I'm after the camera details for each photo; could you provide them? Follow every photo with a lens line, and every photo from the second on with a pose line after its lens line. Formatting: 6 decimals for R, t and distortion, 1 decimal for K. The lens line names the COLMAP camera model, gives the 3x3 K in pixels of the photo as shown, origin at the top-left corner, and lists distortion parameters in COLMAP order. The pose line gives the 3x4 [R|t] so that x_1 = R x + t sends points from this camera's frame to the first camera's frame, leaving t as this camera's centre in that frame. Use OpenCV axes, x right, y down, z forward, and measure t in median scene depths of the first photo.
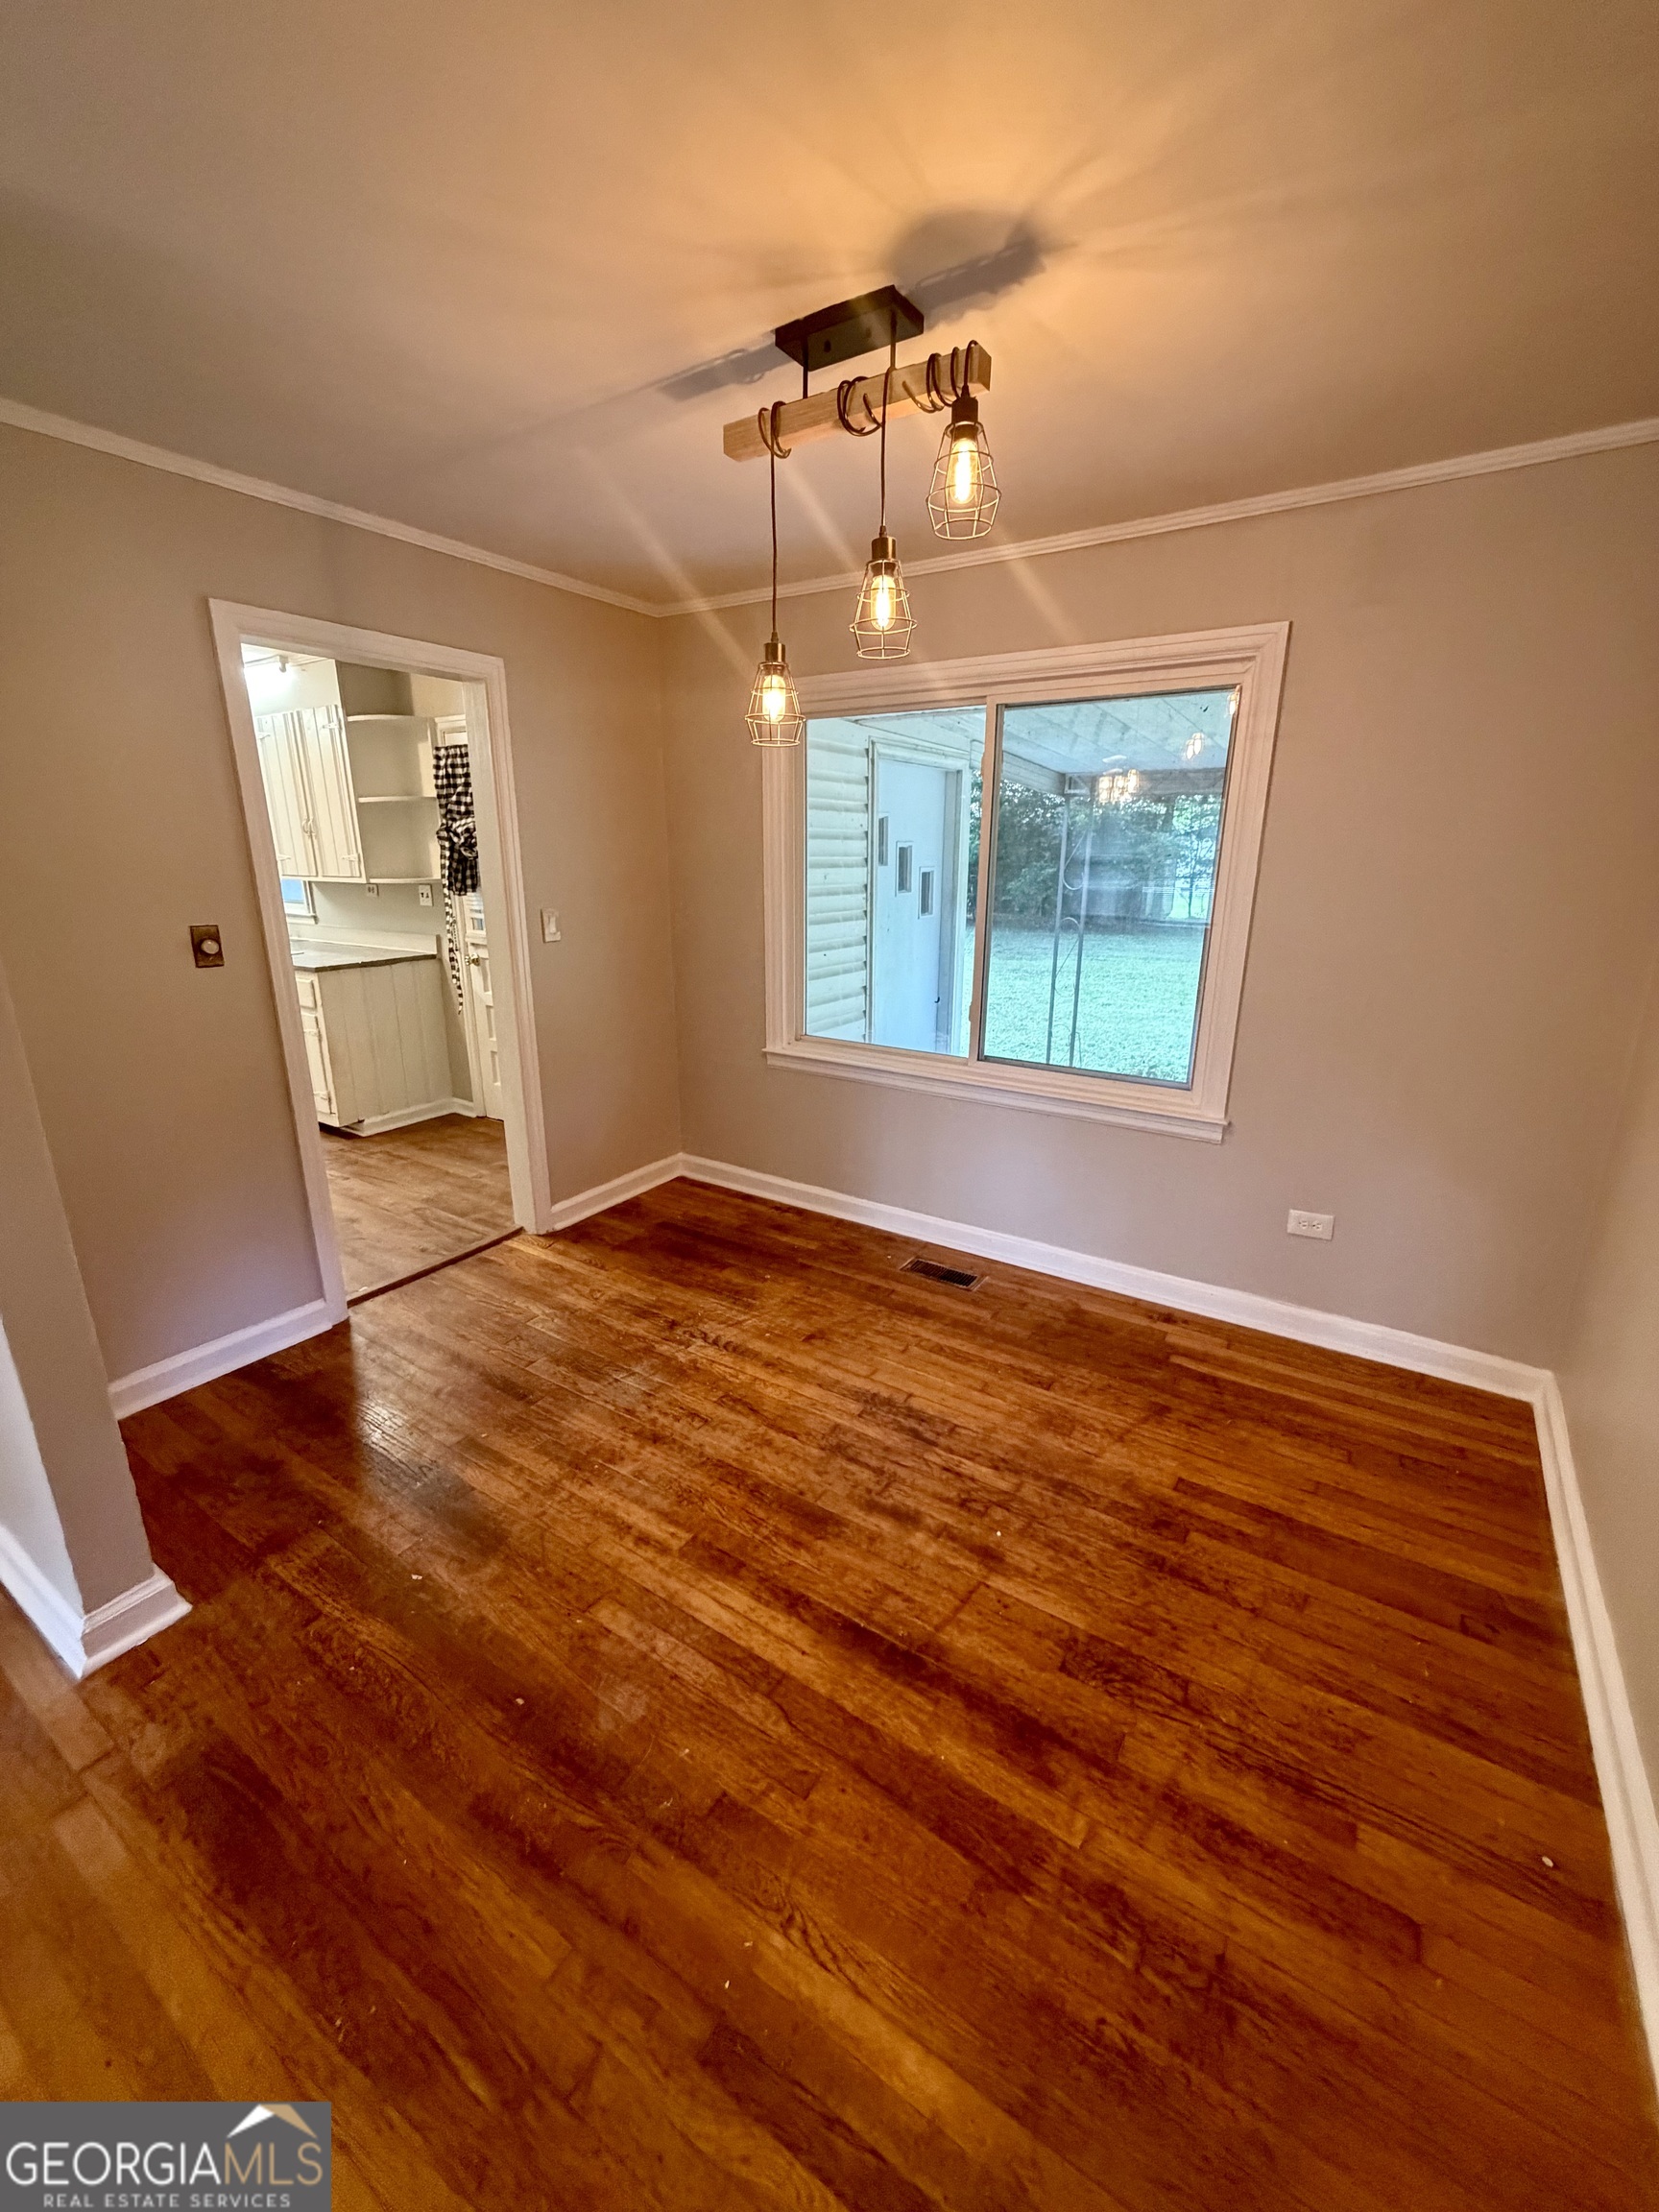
lens RADIAL K [[923.6, 0, 797.9], [0, 923.6, 1120.6], [0, 0, 1]] dist [0.000422, -0.000218]
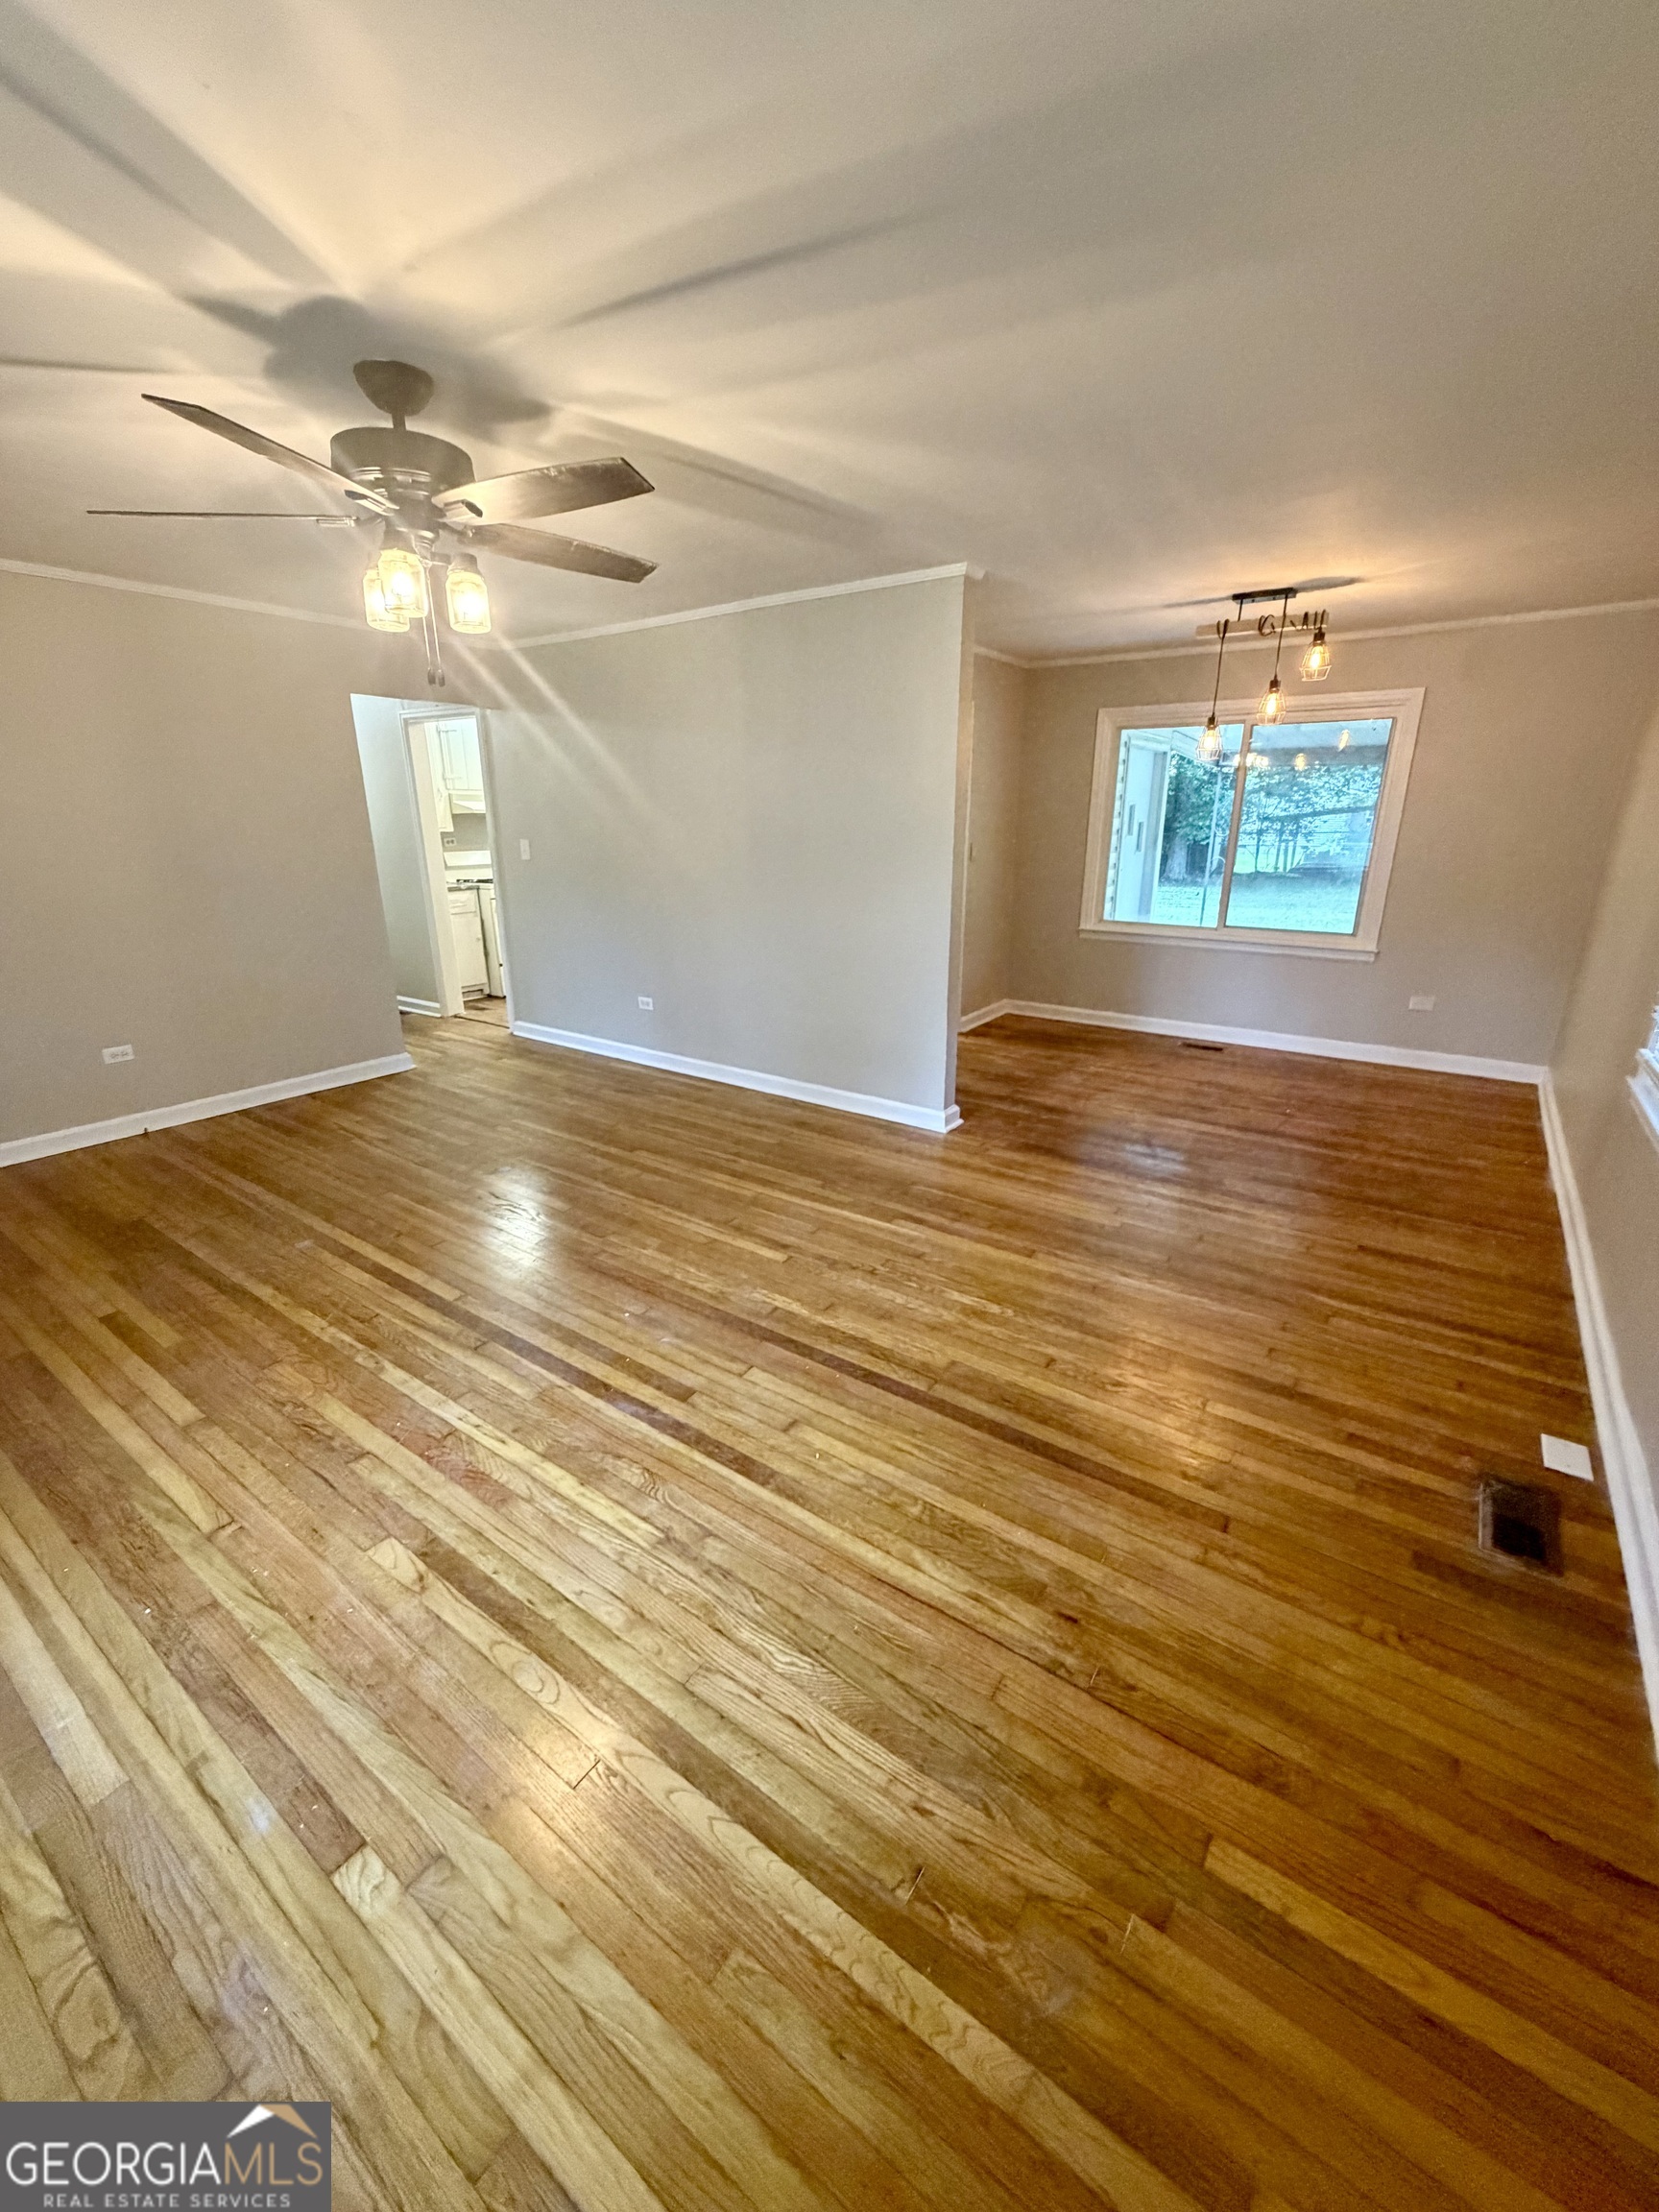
lens RADIAL K [[910.0, 0, 829.5], [0, 910.0, 1106.0], [0, 0, 1]] dist [0.033628, 0.000082]
pose [[0.999856, 0.004210, -0.016453, -0.616369], [-0.003737, 0.999581, 0.028687, 0.266873], [0.016567, -0.028621, 0.999453, -0.900253]]
